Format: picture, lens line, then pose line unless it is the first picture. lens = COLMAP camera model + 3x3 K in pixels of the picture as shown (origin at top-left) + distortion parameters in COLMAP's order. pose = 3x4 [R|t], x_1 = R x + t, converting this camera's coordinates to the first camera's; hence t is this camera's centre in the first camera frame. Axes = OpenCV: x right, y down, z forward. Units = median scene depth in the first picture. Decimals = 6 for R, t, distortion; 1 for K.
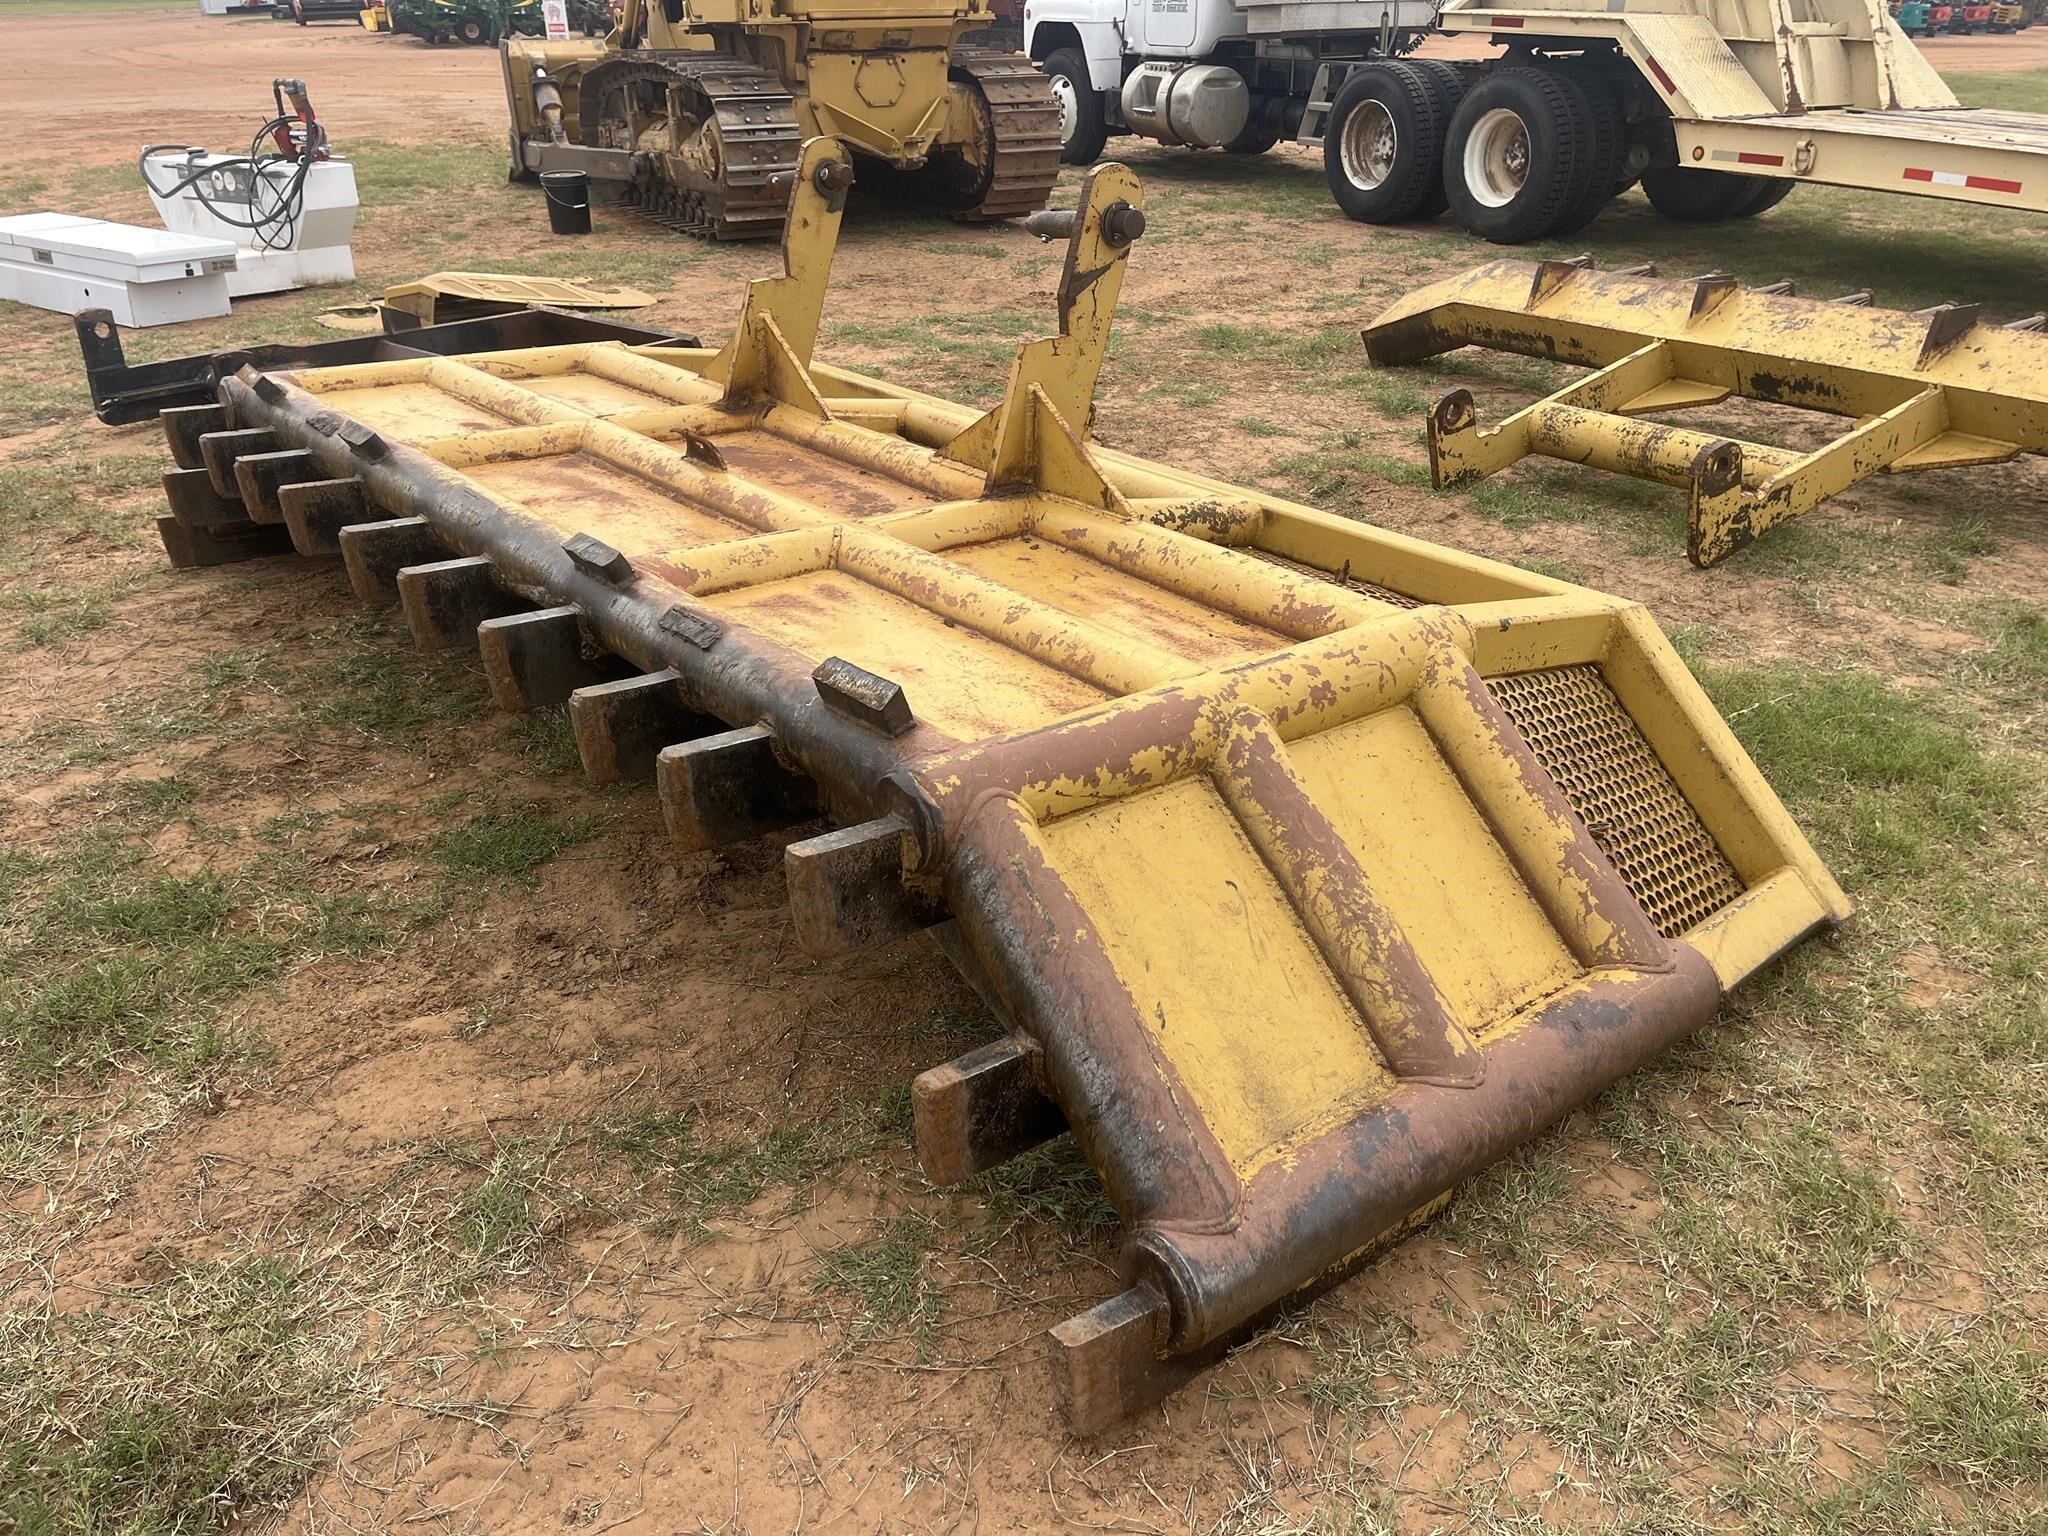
lens RADIAL K [[1504.9, 0, 1044.3], [0, 1504.9, 764.2], [0, 0, 1]] dist [0.067964, -0.098621]
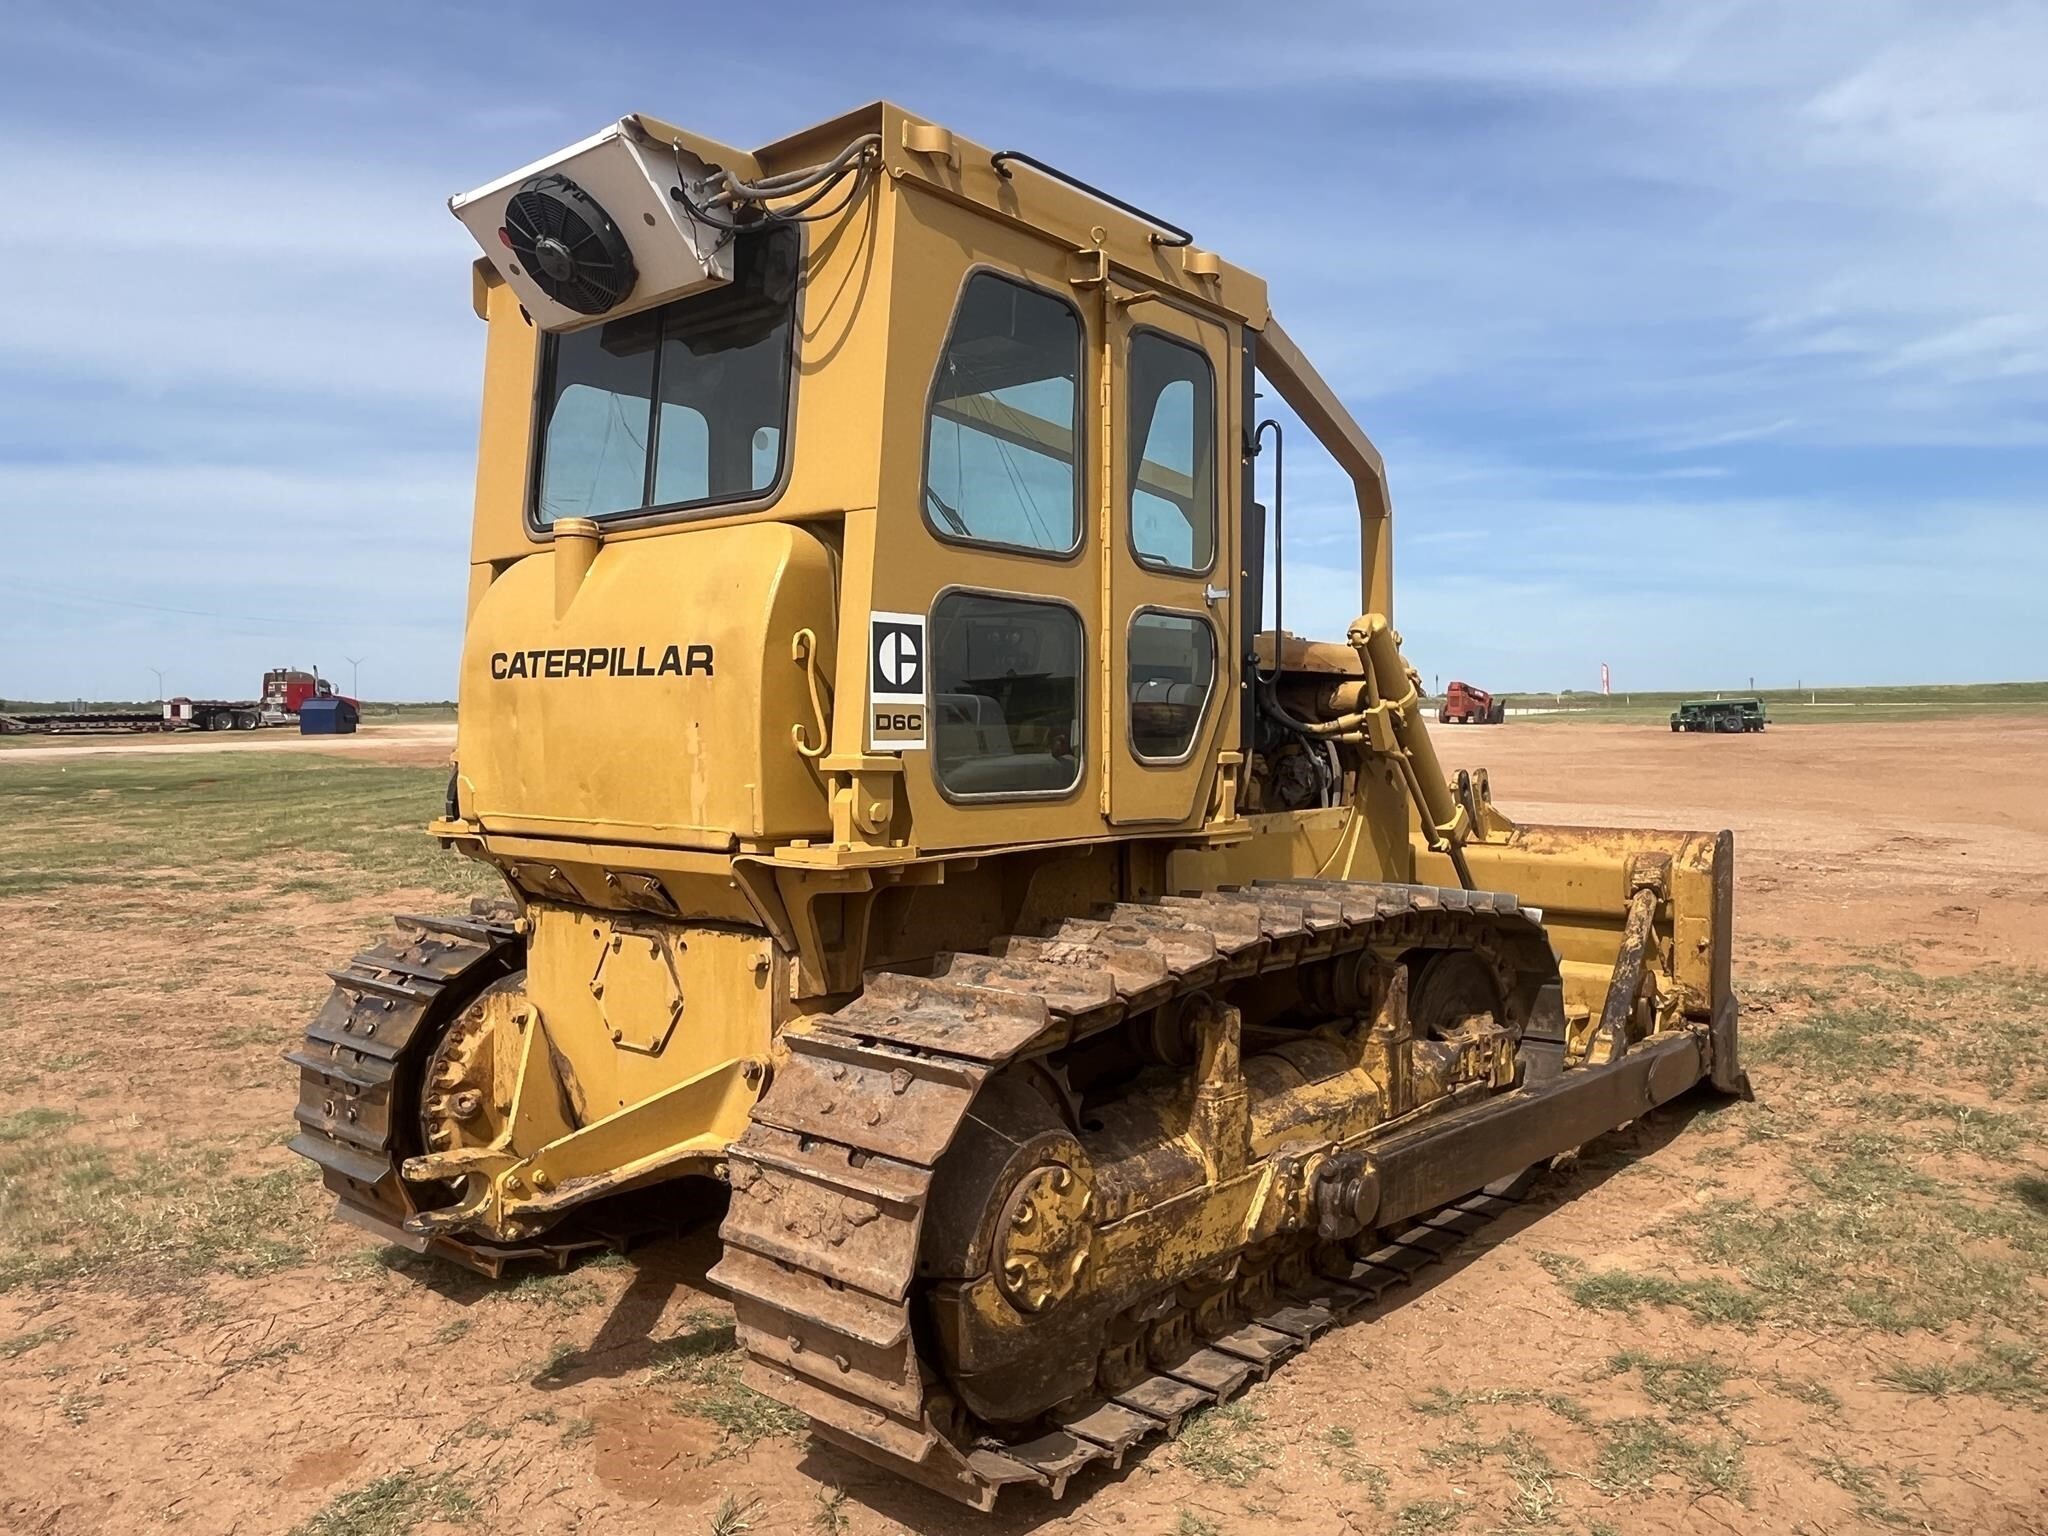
lens RADIAL K [[1519.6, 0, 1024.0], [0, 1519.6, 768.0], [0, 0, 1]] dist [0.079591, -0.111501]
pose [[0.335899, 0.043456, -0.940895, 0.322716], [-0.419321, 0.901383, -0.108066, -0.583220], [0.843410, 0.430837, 0.320996, 1.097429]]
